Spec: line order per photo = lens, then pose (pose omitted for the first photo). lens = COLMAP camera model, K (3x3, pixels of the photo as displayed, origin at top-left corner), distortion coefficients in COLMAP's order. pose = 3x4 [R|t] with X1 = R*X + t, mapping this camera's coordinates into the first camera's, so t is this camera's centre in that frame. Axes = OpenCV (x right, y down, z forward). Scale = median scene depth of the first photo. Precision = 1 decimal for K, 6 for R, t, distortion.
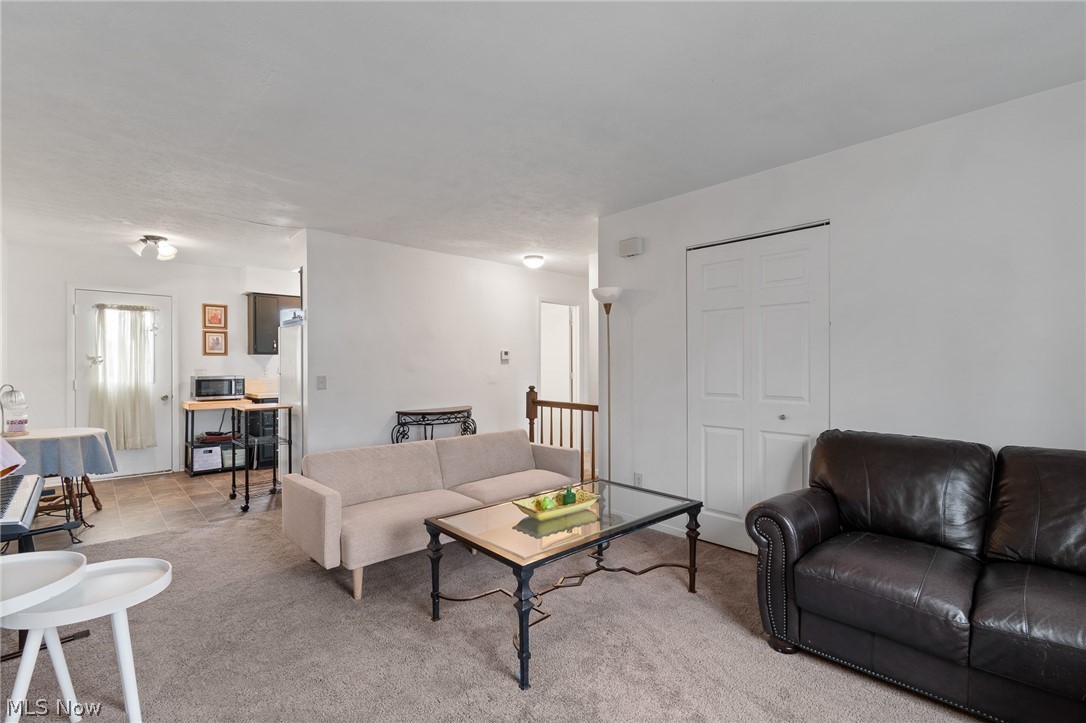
lens RADIAL K [[495.0, 0, 557.2], [0, 495.0, 366.6], [0, 0, 1]] dist [-0.002831, -0.000553]
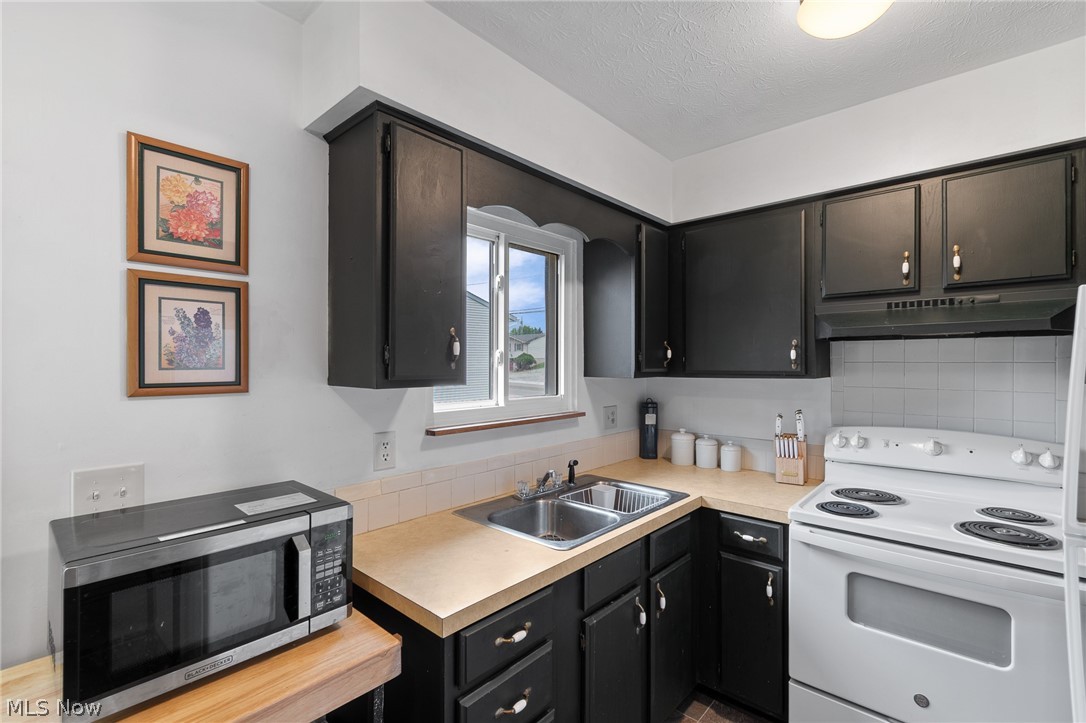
lens RADIAL K [[495.0, 0, 563.6], [0, 495.0, 365.1], [0, 0, 1]] dist [-0.002831, -0.000553]
pose [[0.996413, 0.002864, 0.084579, -0.597317], [-0.002656, 0.999993, -0.002571, -0.038083], [-0.084586, 0.002337, 0.996413, 0.841089]]
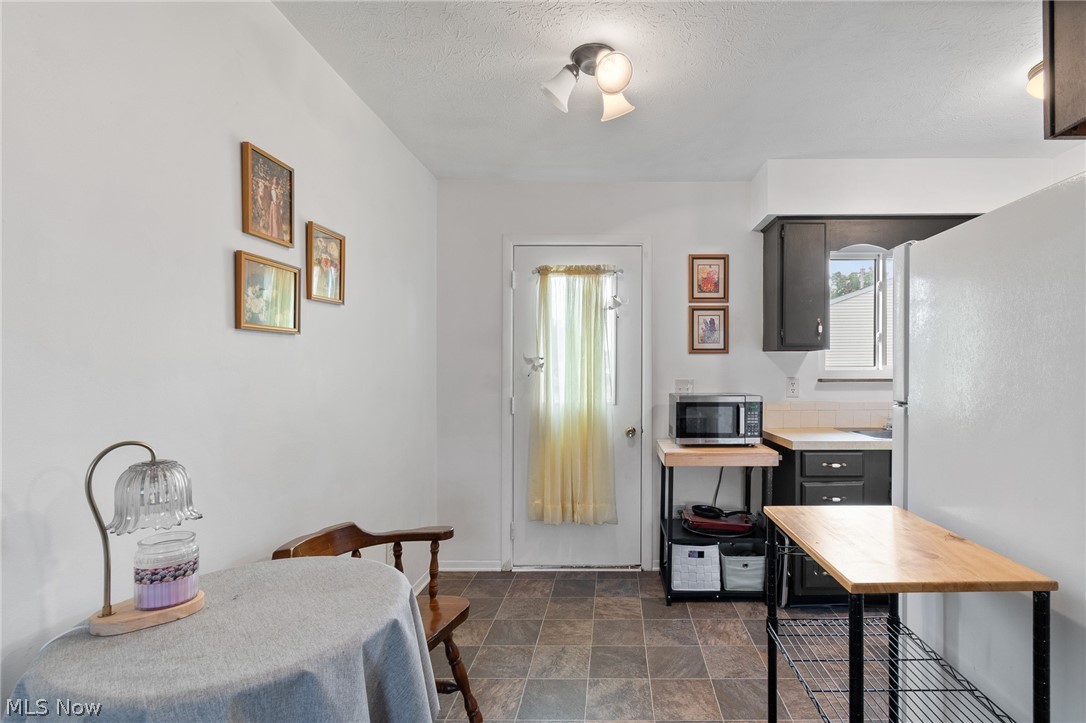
lens RADIAL K [[495.0, 0, 616.5], [0, 495.0, 377.4], [0, 0, 1]] dist [-0.002831, -0.000553]
pose [[0.721397, 0.010706, -0.692439, -0.434133], [-0.002944, 0.999919, 0.012393, -0.004224], [0.692515, -0.006901, 0.721370, 0.603660]]
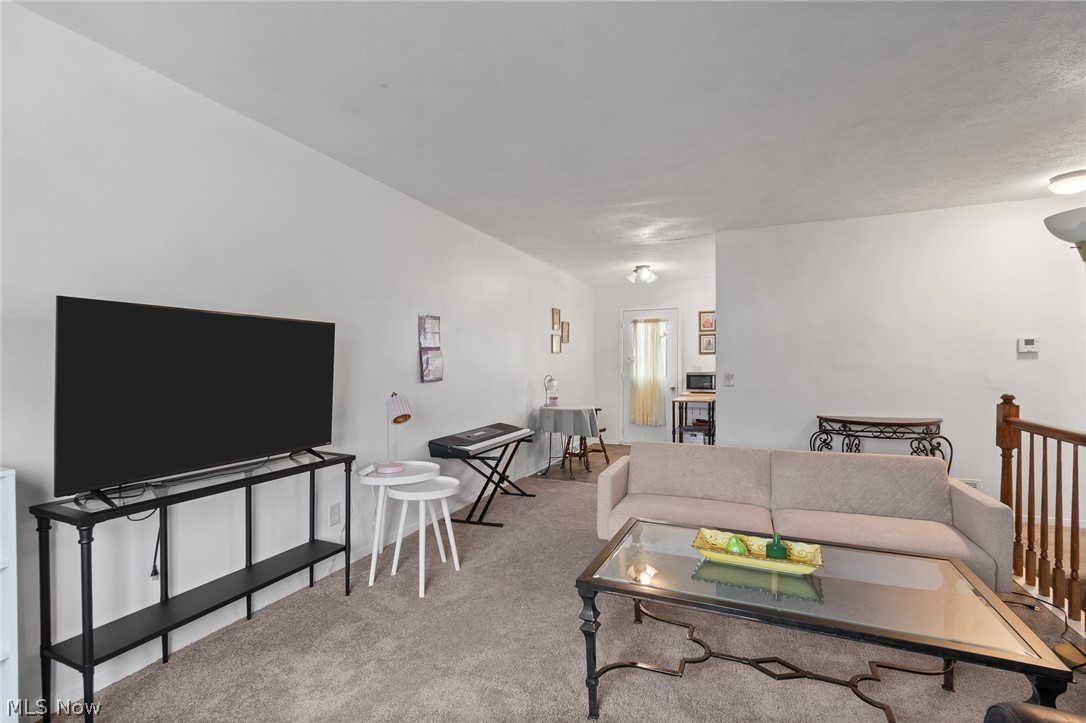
lens RADIAL K [[495.0, 0, 536.0], [0, 495.0, 368.7], [0, 0, 1]] dist [-0.002831, -0.000553]
pose [[0.366911, 0.006965, -0.930230, 0.268807], [0.003428, 0.999955, 0.008839, -0.000882], [0.930250, -0.006432, 0.366870, 0.206002]]
